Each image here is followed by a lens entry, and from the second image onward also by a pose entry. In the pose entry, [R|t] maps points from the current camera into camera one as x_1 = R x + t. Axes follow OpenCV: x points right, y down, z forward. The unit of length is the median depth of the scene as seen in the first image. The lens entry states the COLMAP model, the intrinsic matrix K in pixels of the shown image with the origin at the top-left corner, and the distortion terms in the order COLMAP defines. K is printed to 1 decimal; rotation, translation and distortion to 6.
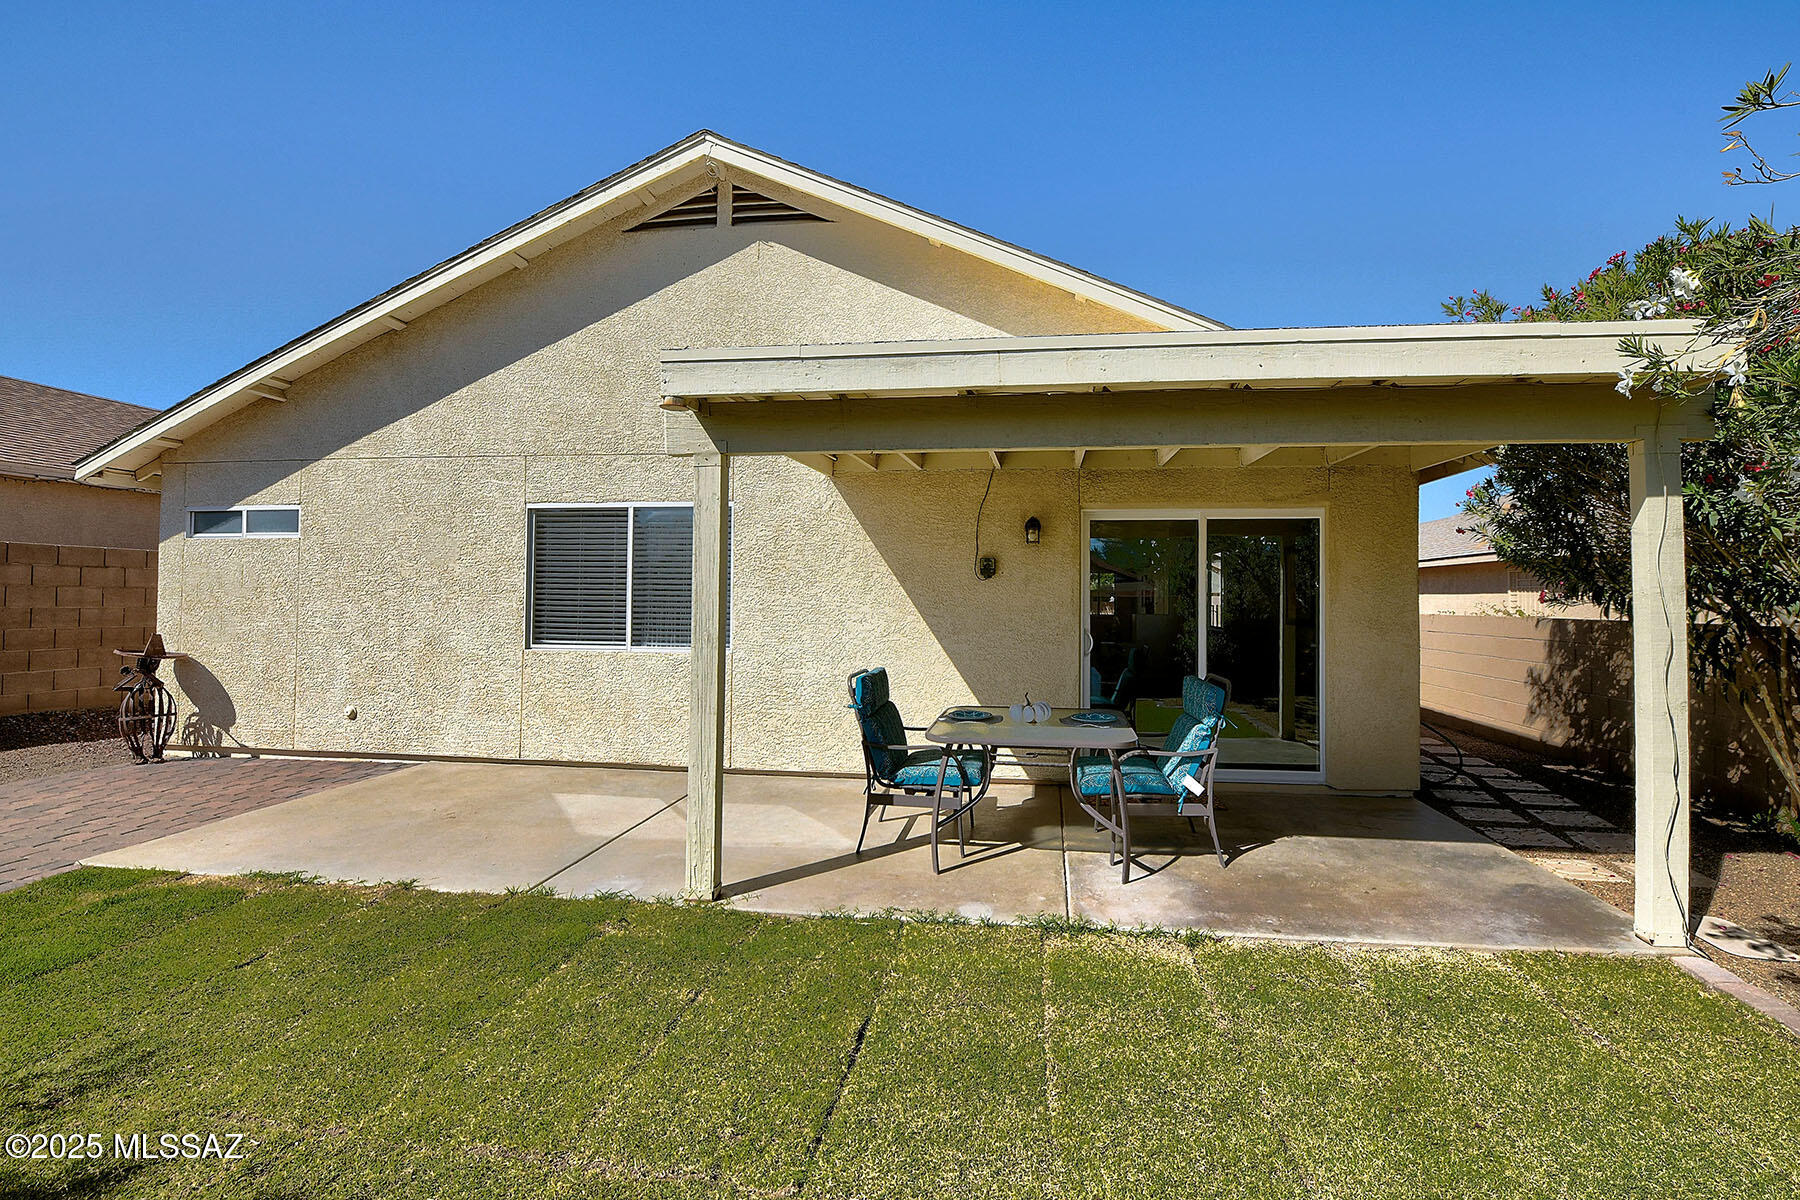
lens RADIAL K [[771.6, 0, 900.0], [0, 771.6, 600.0], [0, 0, 1]] dist [-0.015363, -0.000119]
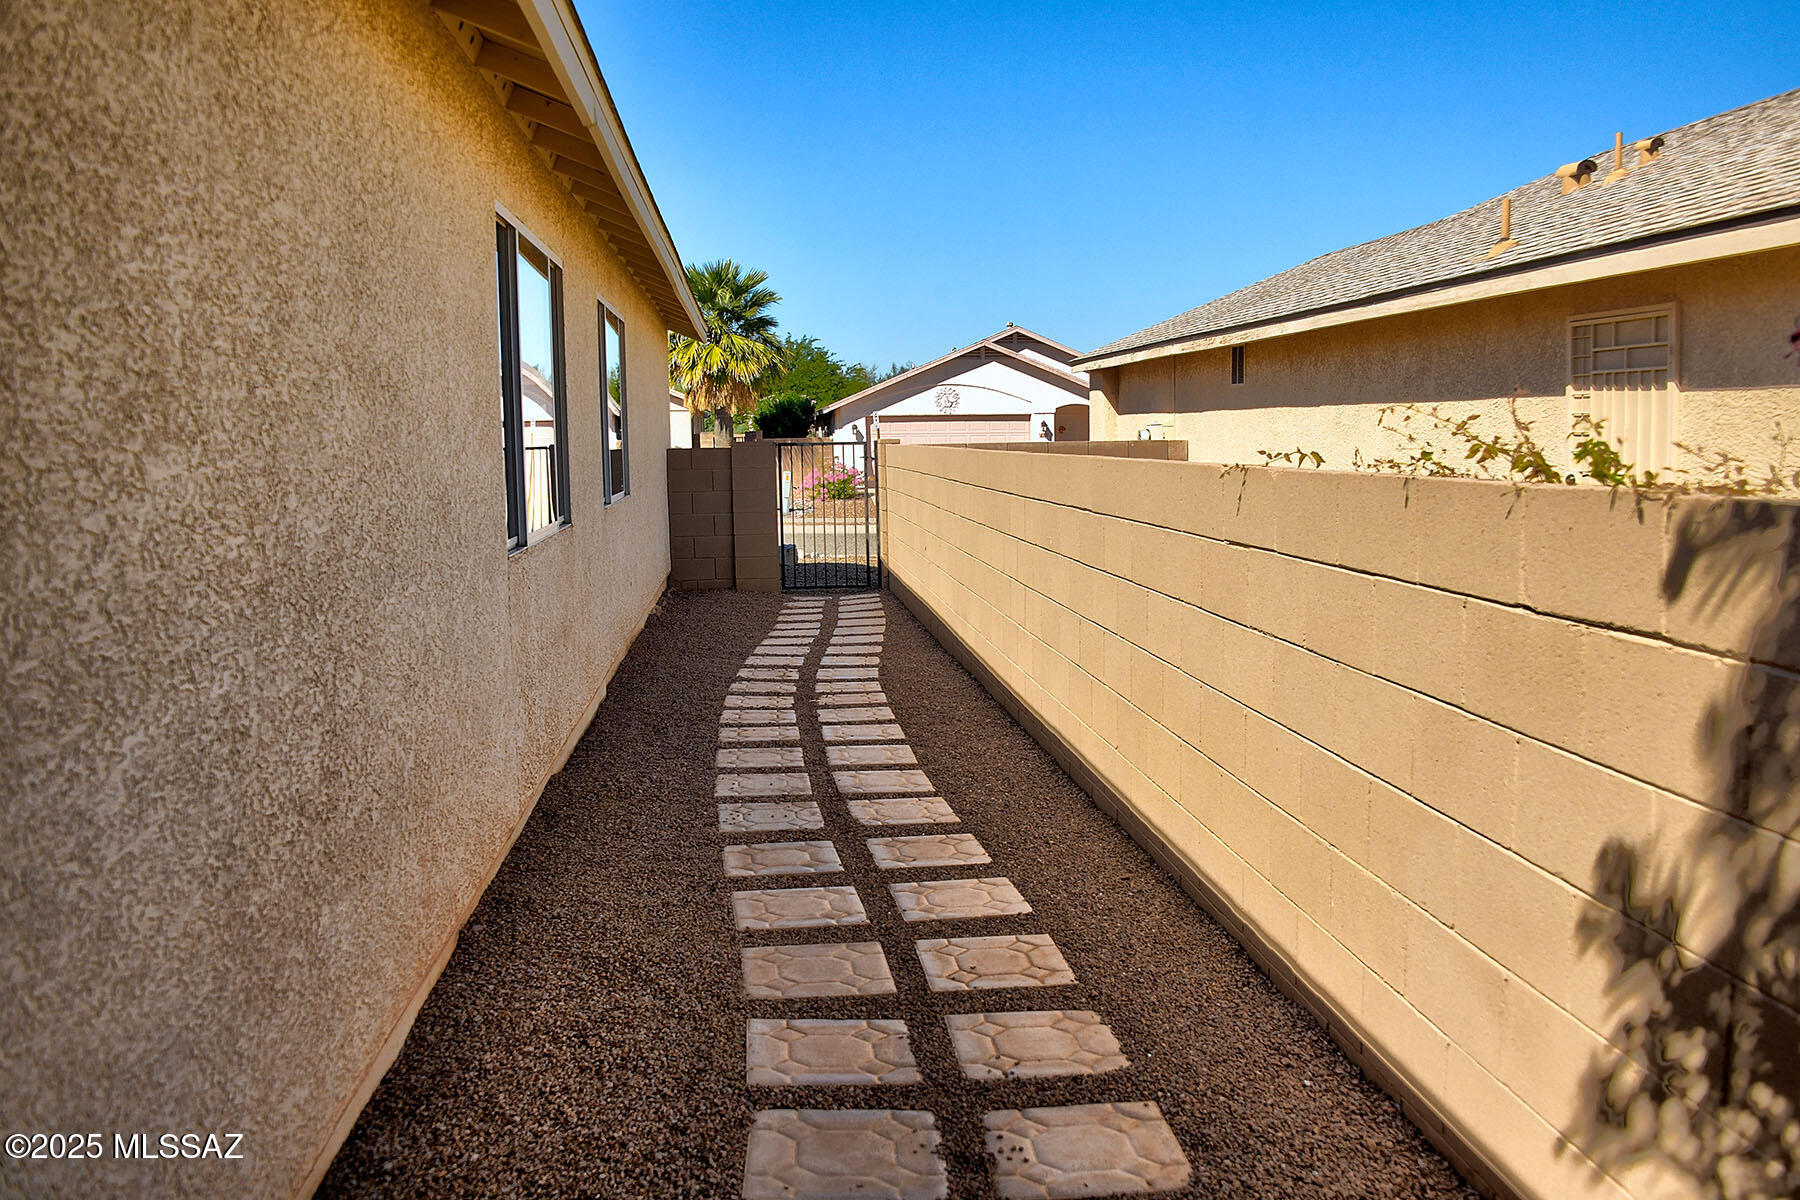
lens RADIAL K [[1436.5, 0, 900.0], [0, 1436.5, 600.0], [0, 0, 1]] dist [-0.004133, -0.001887]
pose [[0.973895, -0.023688, 0.225761, 0.586356], [-0.003297, 0.992960, 0.118407, 0.009807], [-0.226976, -0.116060, 0.966960, 0.716518]]
